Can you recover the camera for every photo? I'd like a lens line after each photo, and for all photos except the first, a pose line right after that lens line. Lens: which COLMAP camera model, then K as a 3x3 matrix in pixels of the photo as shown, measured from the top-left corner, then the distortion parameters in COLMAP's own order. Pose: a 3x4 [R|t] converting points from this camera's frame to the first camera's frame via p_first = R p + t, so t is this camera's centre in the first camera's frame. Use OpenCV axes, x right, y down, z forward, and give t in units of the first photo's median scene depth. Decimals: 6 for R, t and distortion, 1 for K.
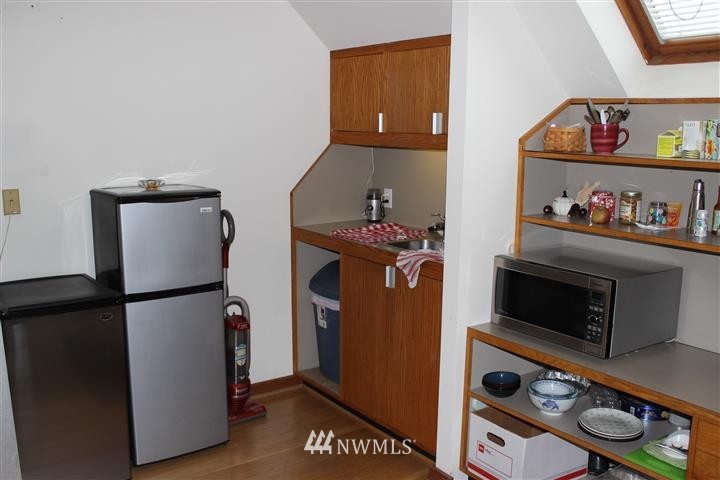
lens RADIAL K [[692.9, 0, 362.4], [0, 692.9, 243.1], [0, 0, 1]] dist [-0.070810, 0.000000]
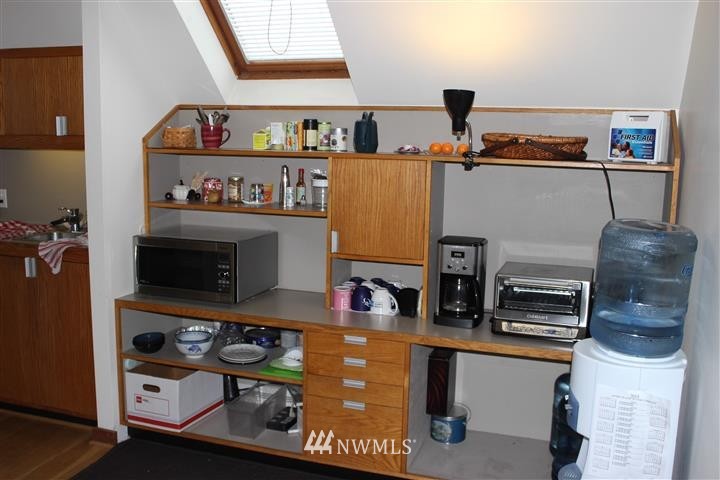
lens RADIAL K [[692.9, 0, 355.8], [0, 692.9, 236.5], [0, 0, 1]] dist [-0.070810, 0.000000]
pose [[0.814541, -0.086254, 0.573658, -0.176896], [0.092723, 0.995529, 0.018027, 0.033251], [-0.572648, 0.038507, 0.818896, -0.192054]]
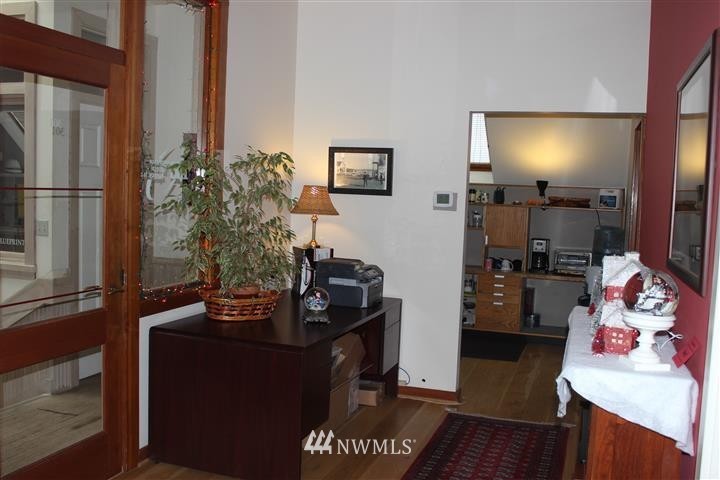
lens RADIAL K [[692.9, 0, 363.9], [0, 692.9, 242.6], [0, 0, 1]] dist [-0.070810, 0.000000]
pose [[0.819340, -0.023587, 0.572823, -1.578193], [0.072437, 0.995405, -0.062623, 0.213476], [-0.568714, 0.092803, 0.817283, -1.244625]]
